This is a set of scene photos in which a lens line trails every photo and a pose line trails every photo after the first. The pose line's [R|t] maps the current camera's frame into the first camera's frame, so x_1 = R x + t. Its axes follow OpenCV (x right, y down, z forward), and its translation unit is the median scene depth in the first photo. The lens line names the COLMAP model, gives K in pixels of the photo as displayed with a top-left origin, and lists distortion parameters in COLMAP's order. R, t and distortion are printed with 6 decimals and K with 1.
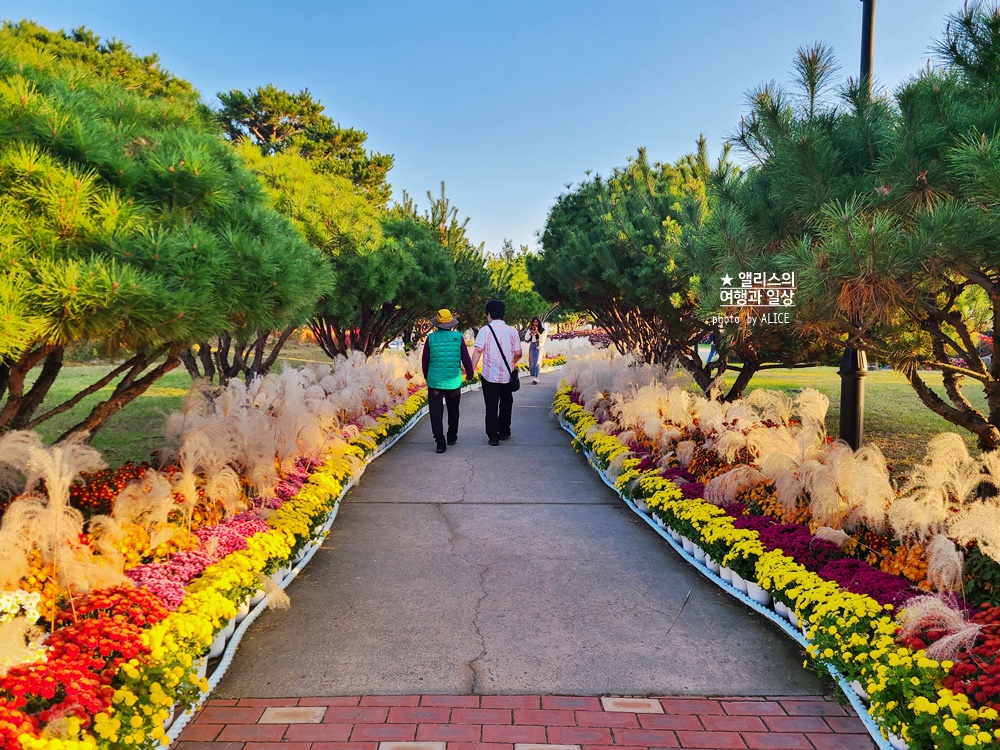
lens RADIAL K [[757.3, 0, 499.9], [0, 757.3, 378.9], [0, 0, 1]] dist [0.001569, -0.000102]
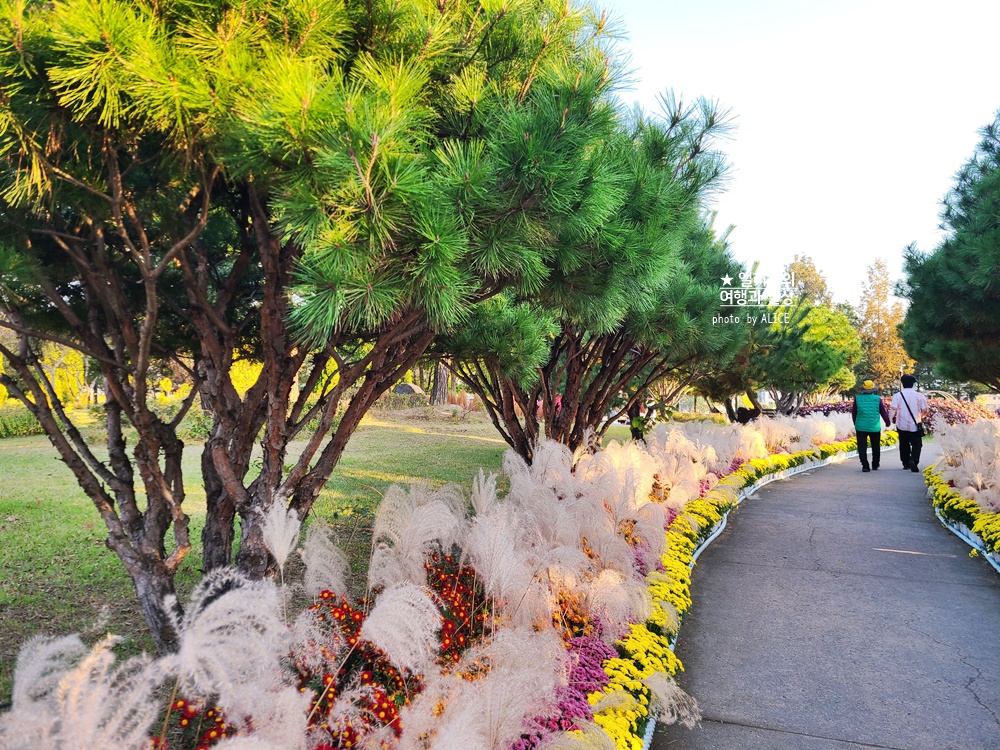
lens RADIAL K [[757.3, 0, 500.1], [0, 757.3, 378.8], [0, 0, 1]] dist [0.001569, -0.000102]
pose [[0.963934, -0.006056, -0.266073, -0.091867], [-0.018829, 0.995684, -0.090876, -0.029631], [0.265475, 0.092608, 0.959660, 0.513701]]
